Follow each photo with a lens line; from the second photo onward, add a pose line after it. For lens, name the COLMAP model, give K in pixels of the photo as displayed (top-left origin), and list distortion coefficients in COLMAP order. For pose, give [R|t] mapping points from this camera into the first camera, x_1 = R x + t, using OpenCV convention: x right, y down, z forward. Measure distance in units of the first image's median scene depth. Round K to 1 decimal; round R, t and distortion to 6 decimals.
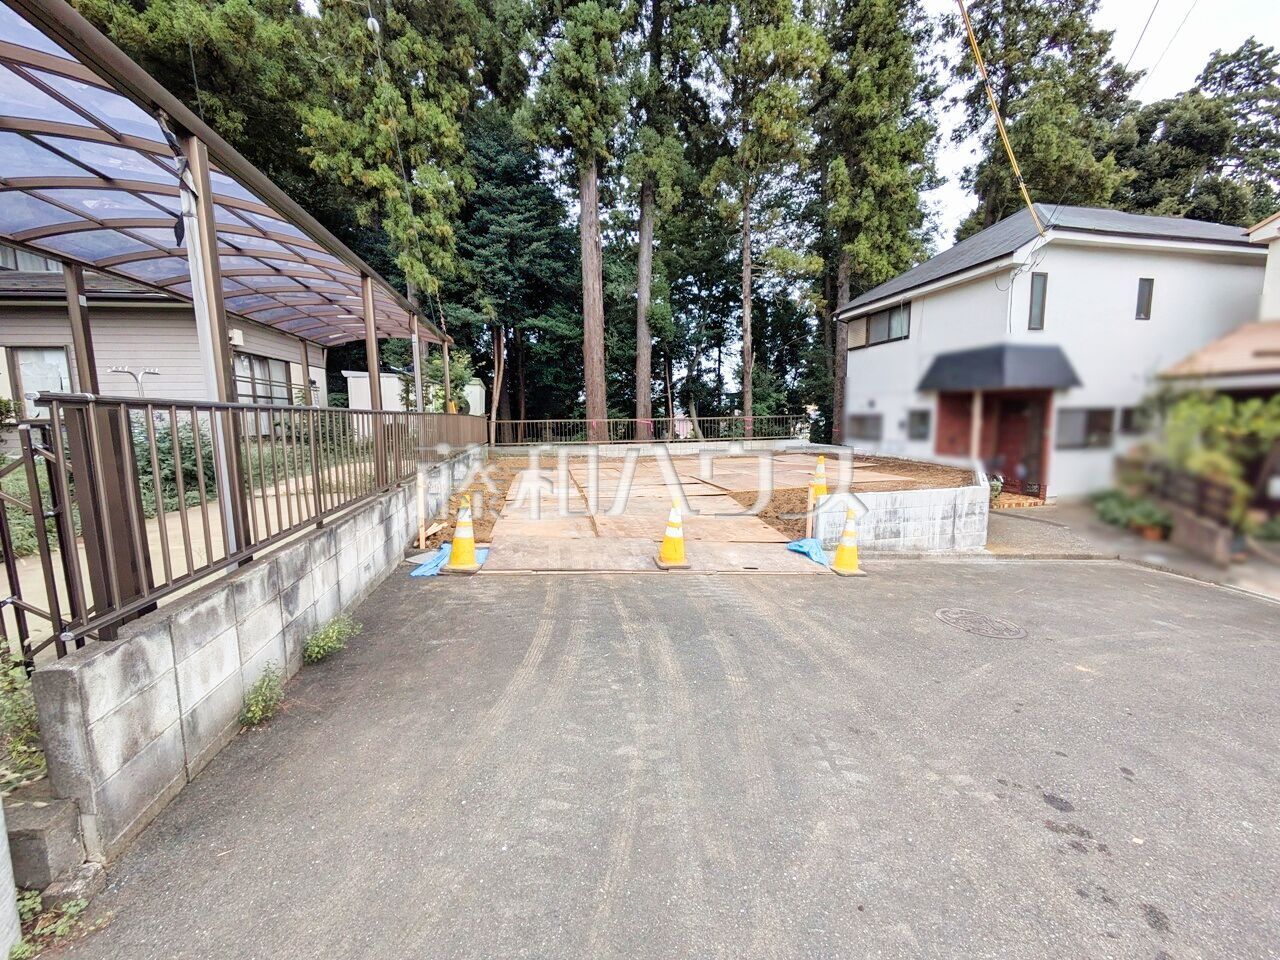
lens RADIAL K [[506.3, 0, 645.5], [0, 506.3, 478.2], [0, 0, 1]] dist [-0.001137, 0.001834]
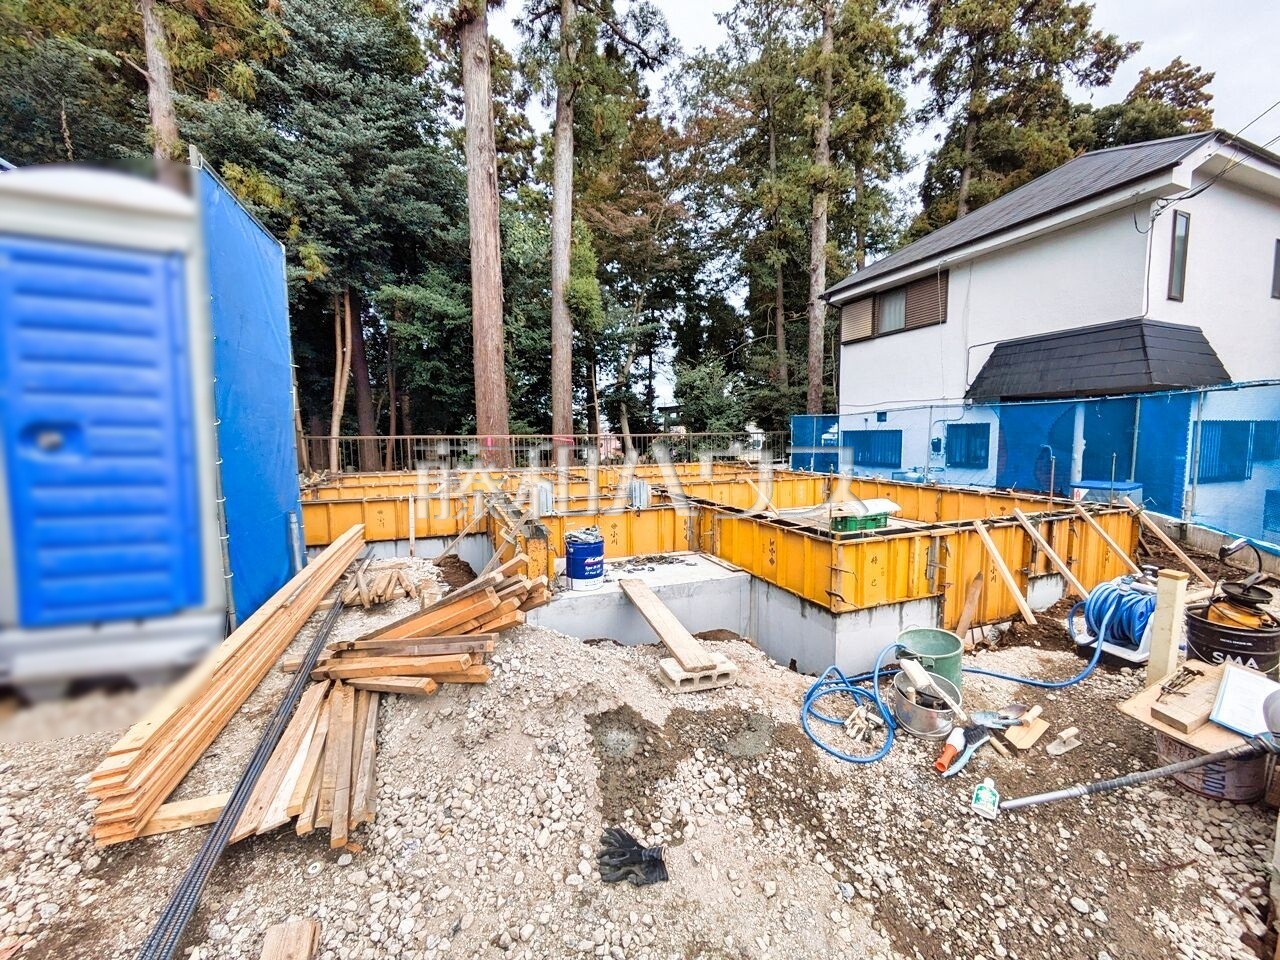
lens RADIAL K [[506.3, 0, 643.8], [0, 506.3, 474.4], [0, 0, 1]] dist [-0.001137, 0.001834]
pose [[0.987589, -0.005984, 0.156947, -0.003249], [0.012824, 0.999010, -0.042608, -0.035413], [-0.156537, 0.044092, 0.986687, 0.326925]]
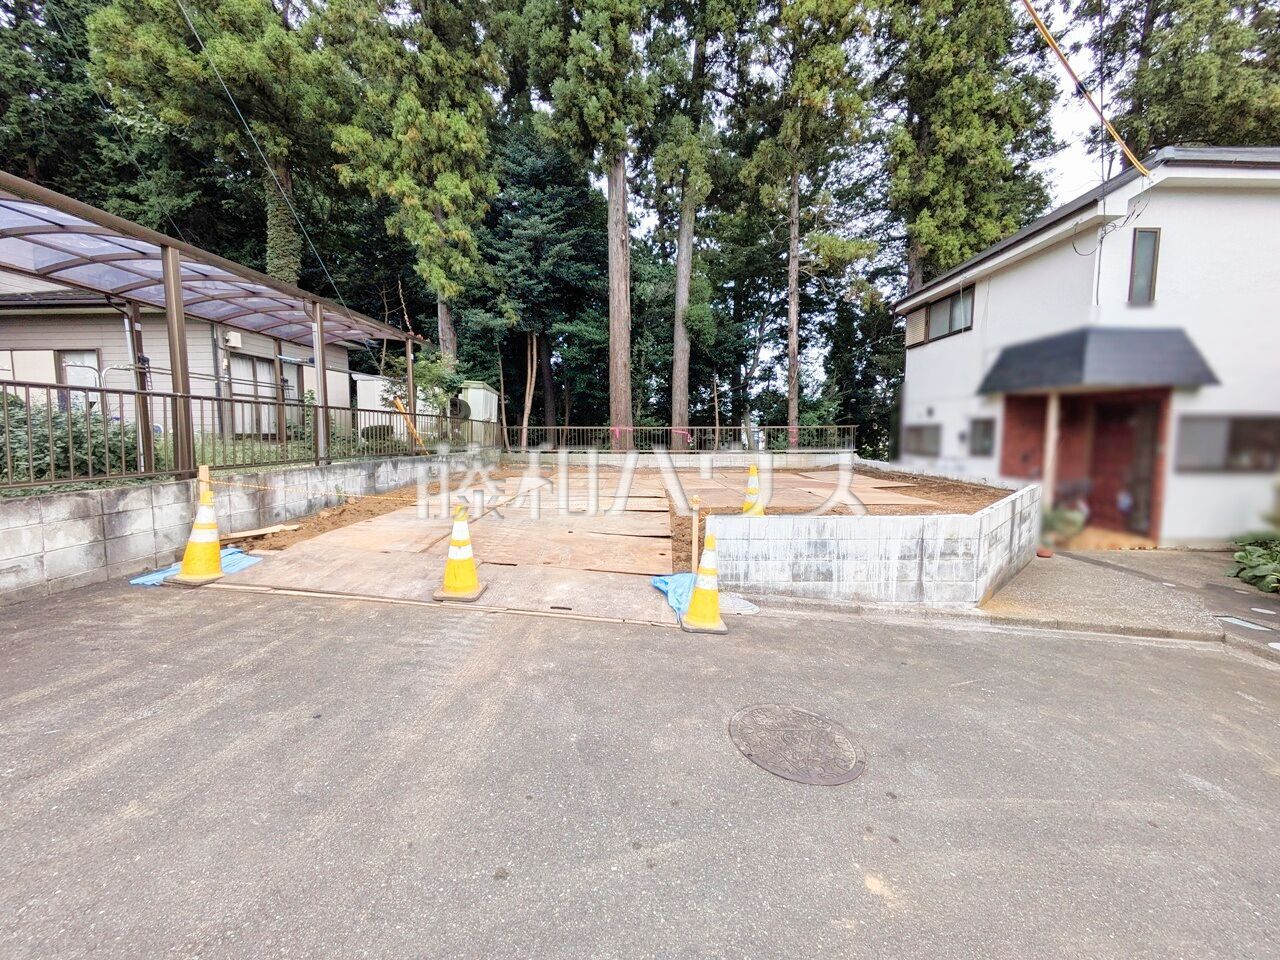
lens RADIAL K [[506.3, 0, 645.1], [0, 506.3, 478.3], [0, 0, 1]] dist [-0.001137, 0.001834]
pose [[0.977349, 0.034827, -0.208748, 0.162384], [-0.041305, 0.998788, -0.026753, 0.001288], [0.207563, 0.034770, 0.977604, 0.102459]]
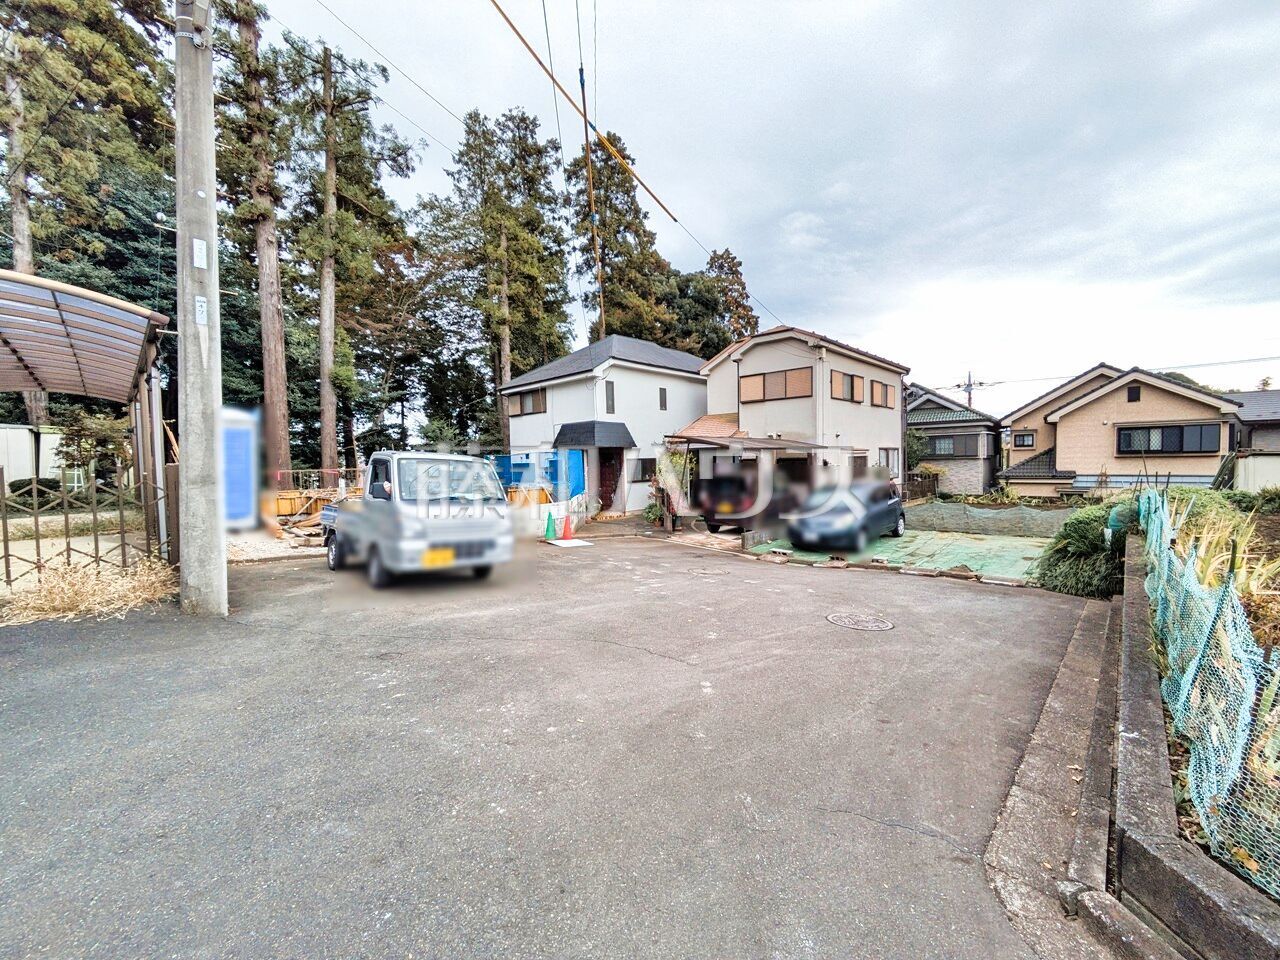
lens RADIAL K [[506.3, 0, 645.2], [0, 506.3, 473.0], [0, 0, 1]] dist [-0.001137, 0.001834]
pose [[0.828588, -0.021162, 0.559459, -0.061912], [0.080285, 0.993449, -0.081329, 0.037458], [-0.554072, 0.112304, 0.824858, -0.308971]]
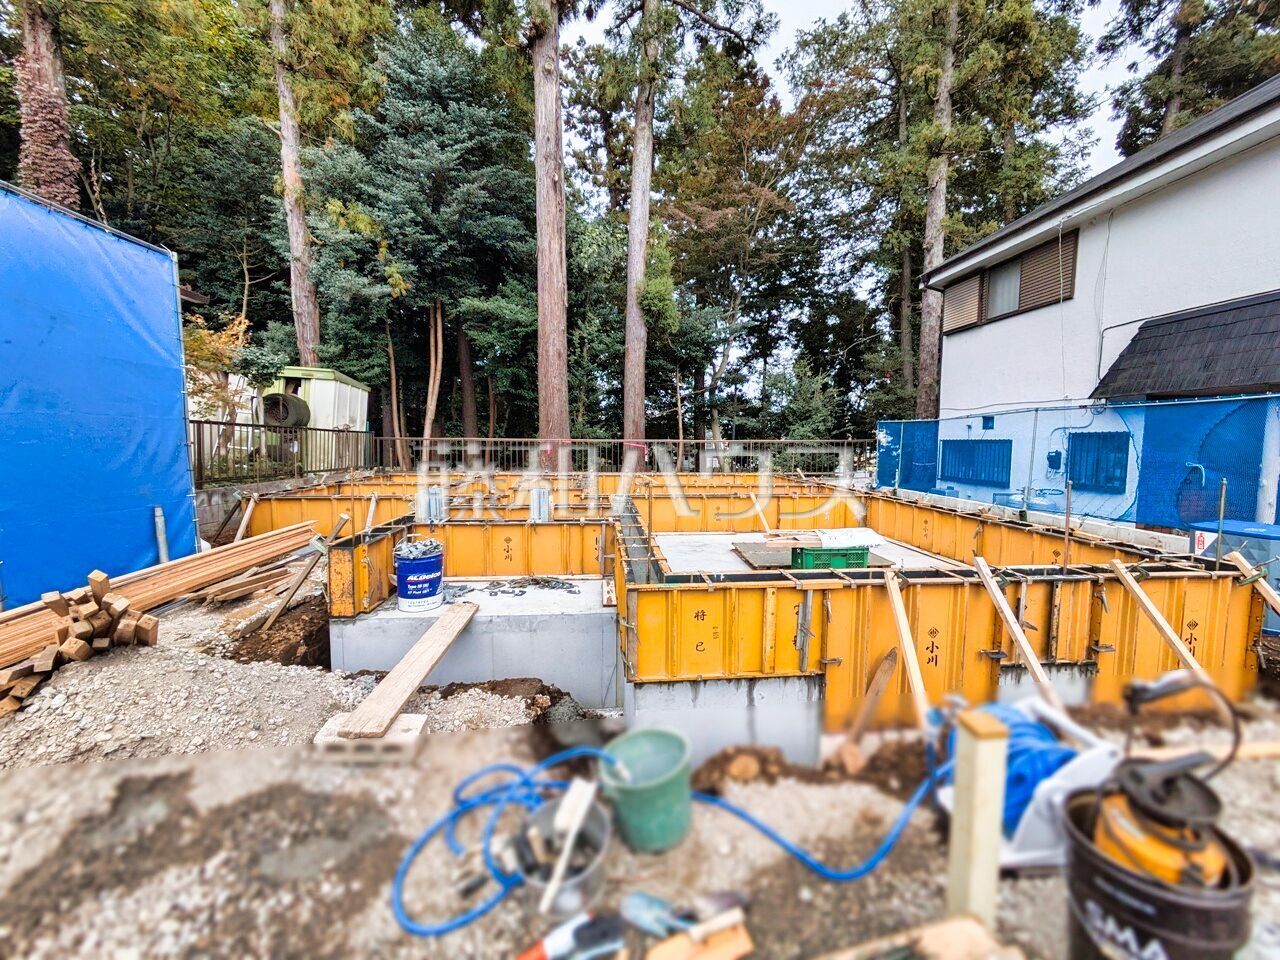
lens RADIAL K [[506.3, 0, 644.2], [0, 506.3, 474.6], [0, 0, 1]] dist [-0.001137, 0.001834]
pose [[0.991741, 0.031064, -0.124442, 0.125463], [-0.037668, 0.997984, -0.051071, -0.041213], [0.122605, 0.055336, 0.990912, 0.366863]]
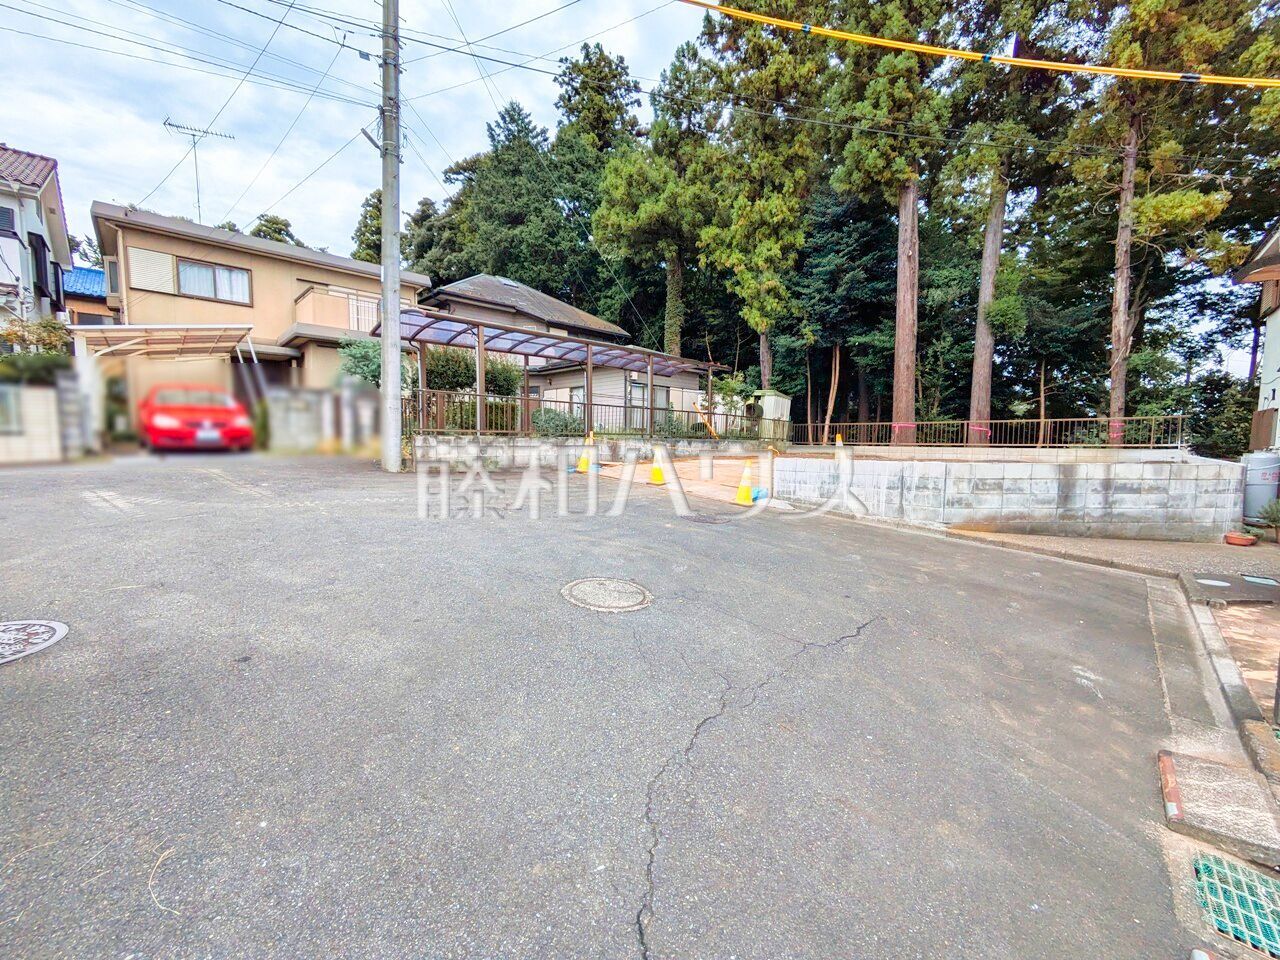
lens RADIAL K [[506.3, 0, 646.0], [0, 506.3, 478.2], [0, 0, 1]] dist [-0.001137, 0.001834]
pose [[0.581732, 0.080362, -0.809401, 0.491164], [-0.116905, 0.993036, 0.014572, 0.043643], [0.804936, 0.086146, 0.587075, -0.022249]]
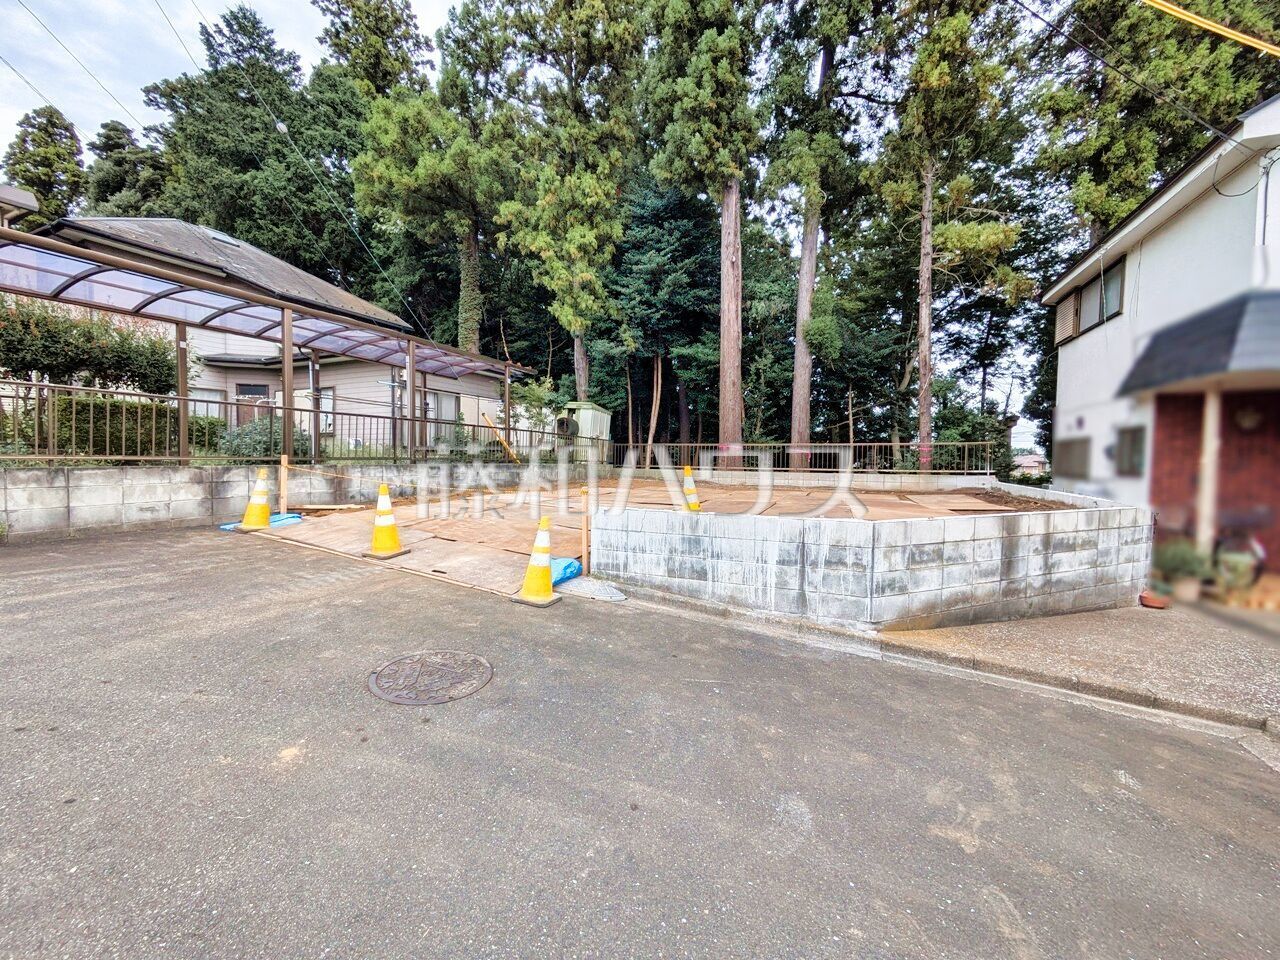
lens RADIAL K [[506.3, 0, 645.2], [0, 506.3, 478.4], [0, 0, 1]] dist [-0.001137, 0.001834]
pose [[0.824732, 0.048176, -0.563468, 0.339126], [-0.094304, 0.994130, -0.053034, 0.010124], [0.557605, 0.096877, 0.824434, 0.157175]]
